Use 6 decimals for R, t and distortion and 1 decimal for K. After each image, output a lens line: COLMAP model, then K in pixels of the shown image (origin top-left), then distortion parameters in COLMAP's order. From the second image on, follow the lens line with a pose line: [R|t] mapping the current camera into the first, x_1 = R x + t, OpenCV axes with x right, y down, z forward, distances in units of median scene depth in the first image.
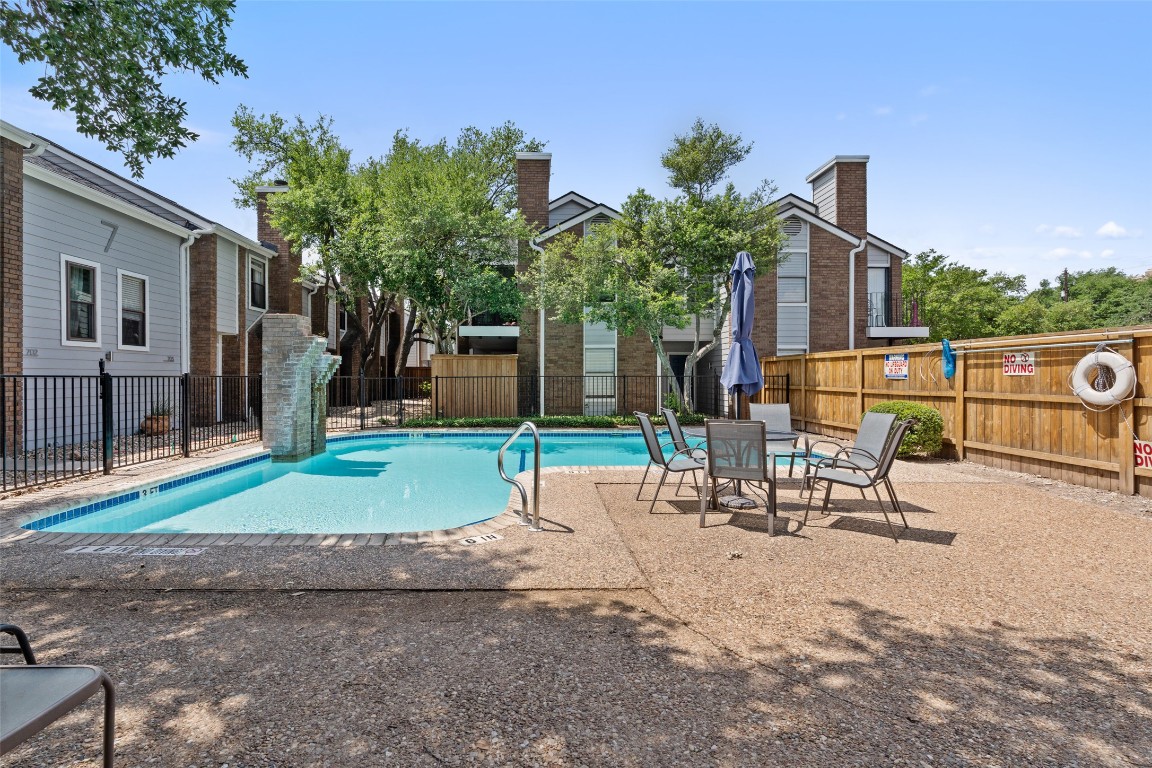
lens RADIAL K [[511.4, 0, 568.3], [0, 511.4, 377.4], [0, 0, 1]] dist [-0.001221, -0.000627]
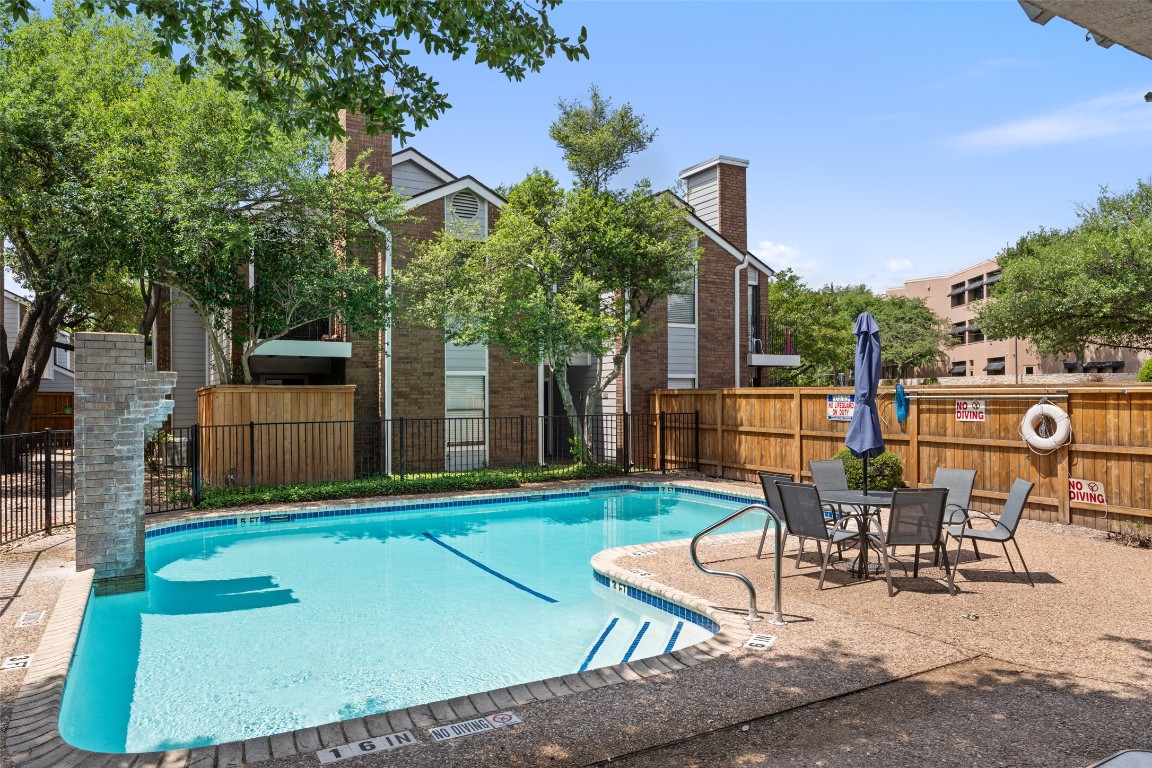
lens RADIAL K [[757.2, 0, 566.4], [0, 757.2, 388.5], [0, 0, 1]] dist [-0.007774, 0.011687]
pose [[0.878435, -0.001092, 0.477860, -0.467604], [0.002799, 0.999992, -0.002860, -0.052383], [-0.477853, 0.003850, 0.878431, 0.000204]]
